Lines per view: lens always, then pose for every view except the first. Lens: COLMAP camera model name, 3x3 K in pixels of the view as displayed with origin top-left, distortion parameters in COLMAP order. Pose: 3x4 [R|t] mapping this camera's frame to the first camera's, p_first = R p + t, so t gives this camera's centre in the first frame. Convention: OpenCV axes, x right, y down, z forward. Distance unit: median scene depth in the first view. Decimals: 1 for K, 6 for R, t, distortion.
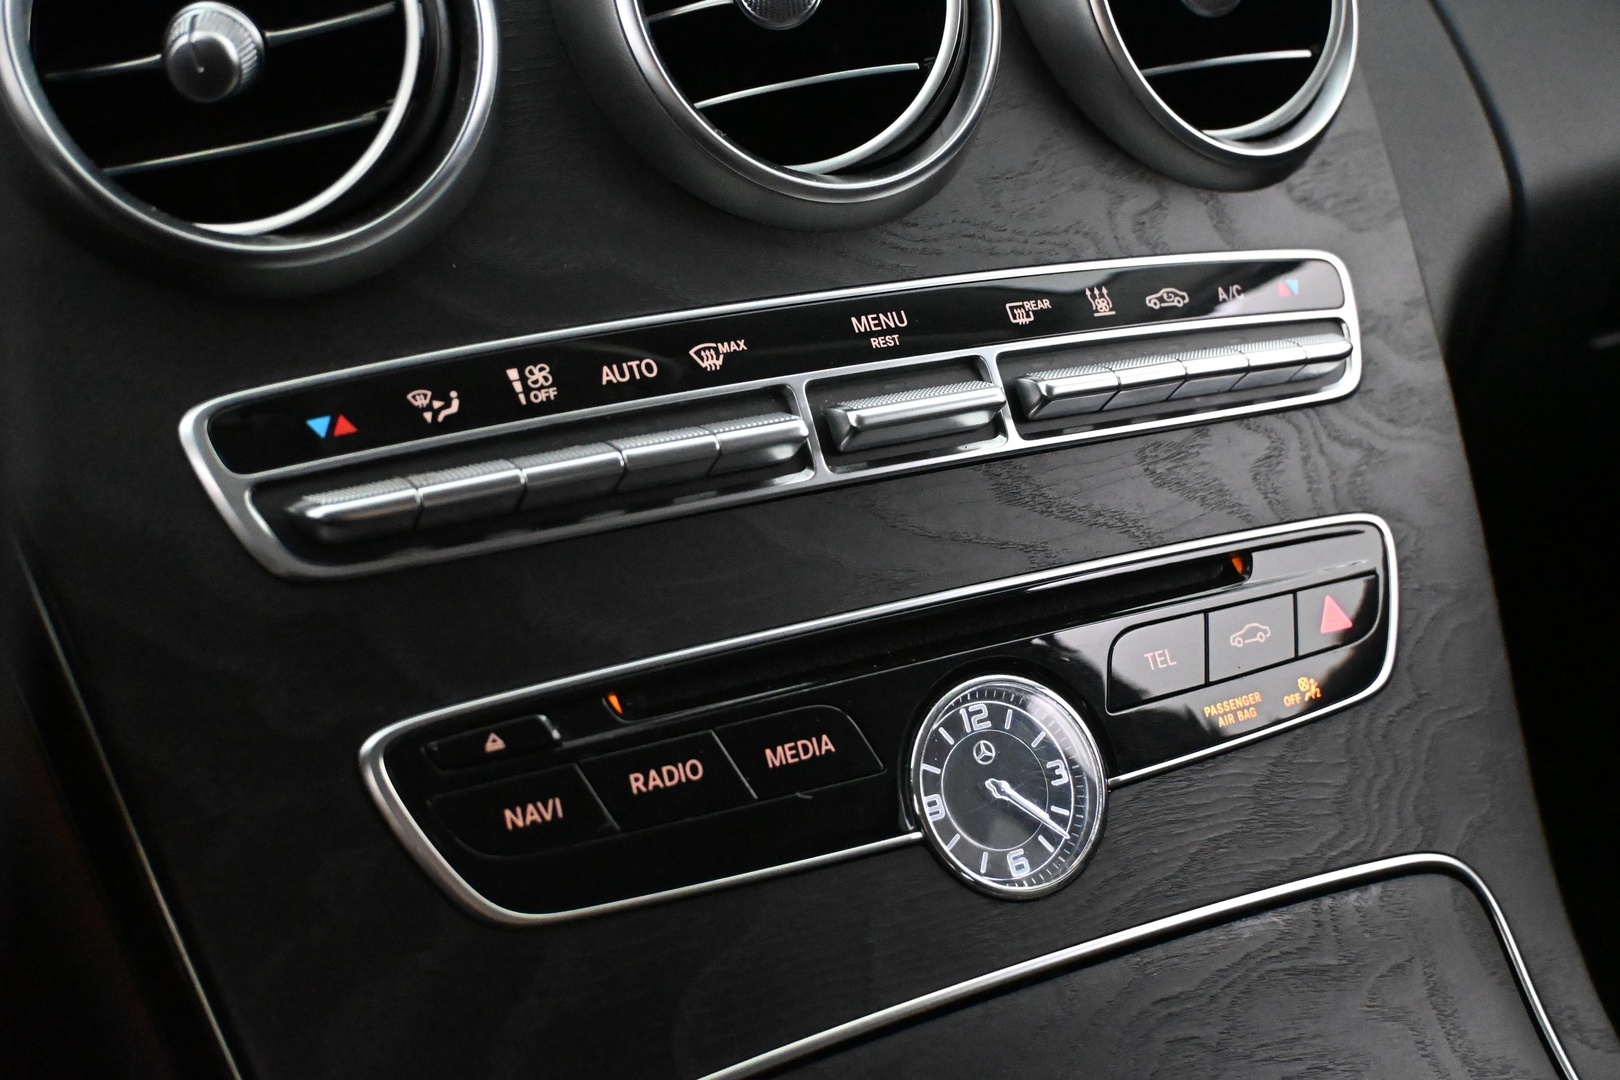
lens RADIAL K [[1978.5, 0, 810.0], [0, 1978.5, 540.0], [0, 0, 1]] dist [-0.007890, -0.028117]
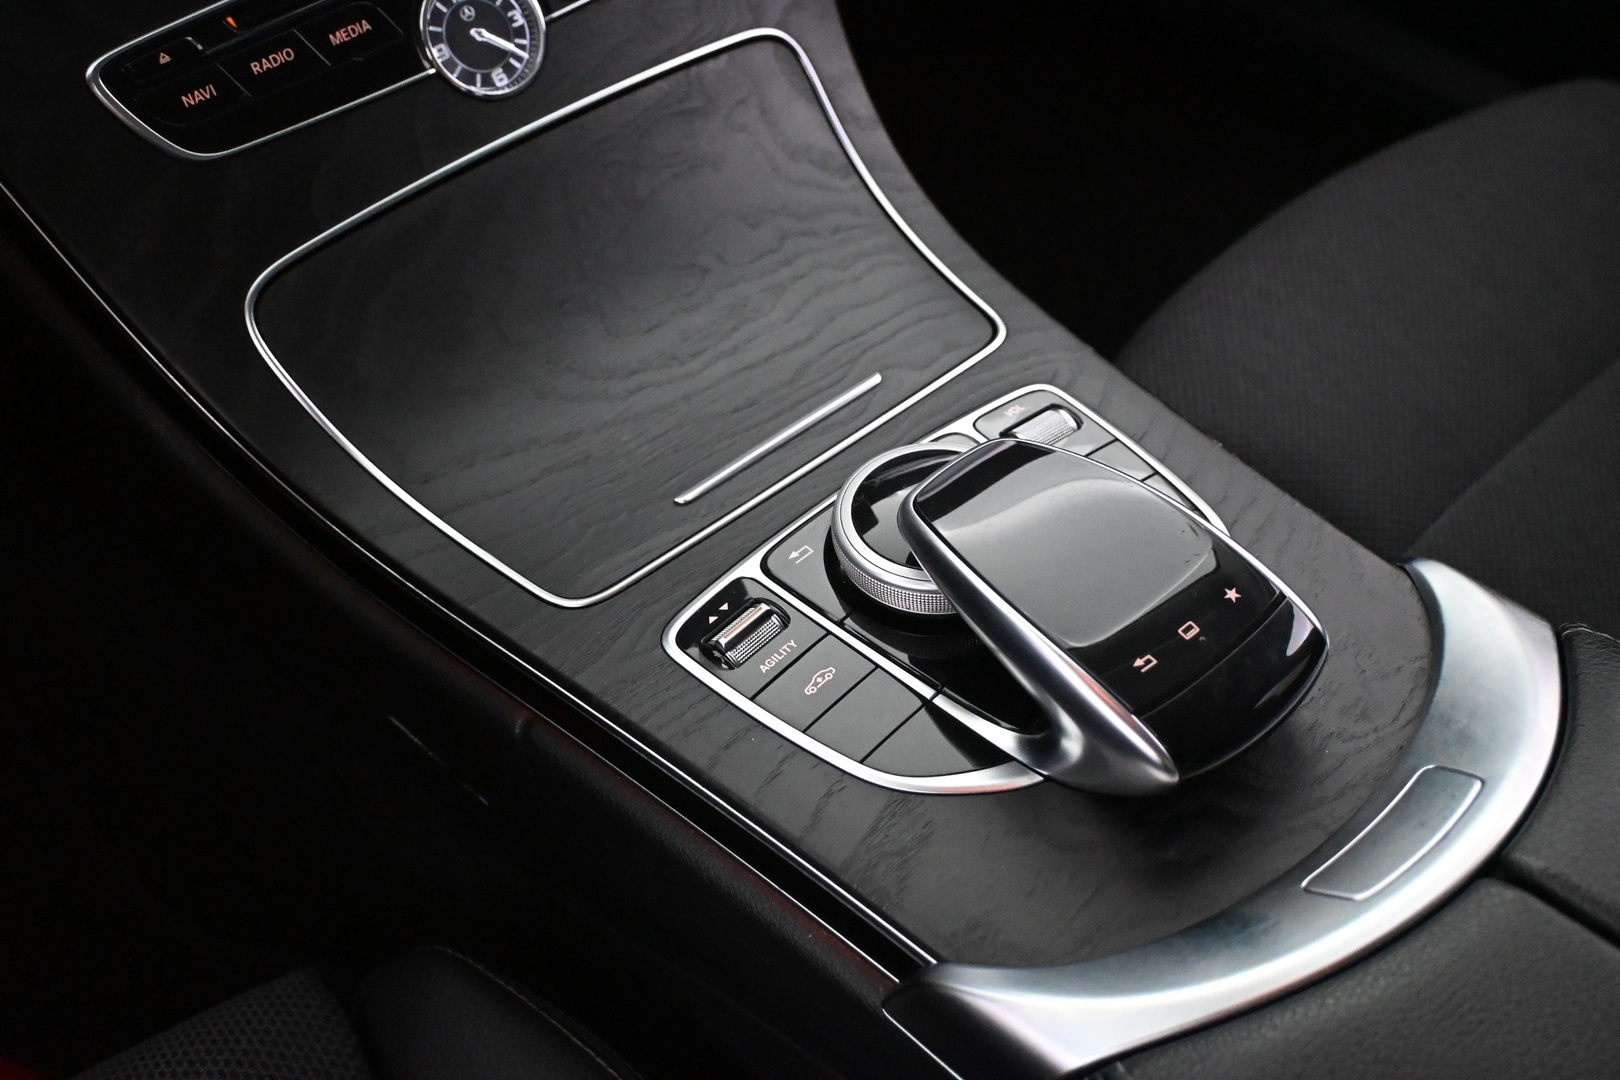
lens RADIAL K [[1709.4, 0, 810.0], [0, 1709.4, 540.0], [0, 0, 1]] dist [0.015804, -0.001301]
pose [[0.976621, -0.192583, 0.095520, 0.150696], [0.134747, 0.894624, 0.426018, -0.074856], [-0.167498, -0.403187, 0.899658, -0.549973]]
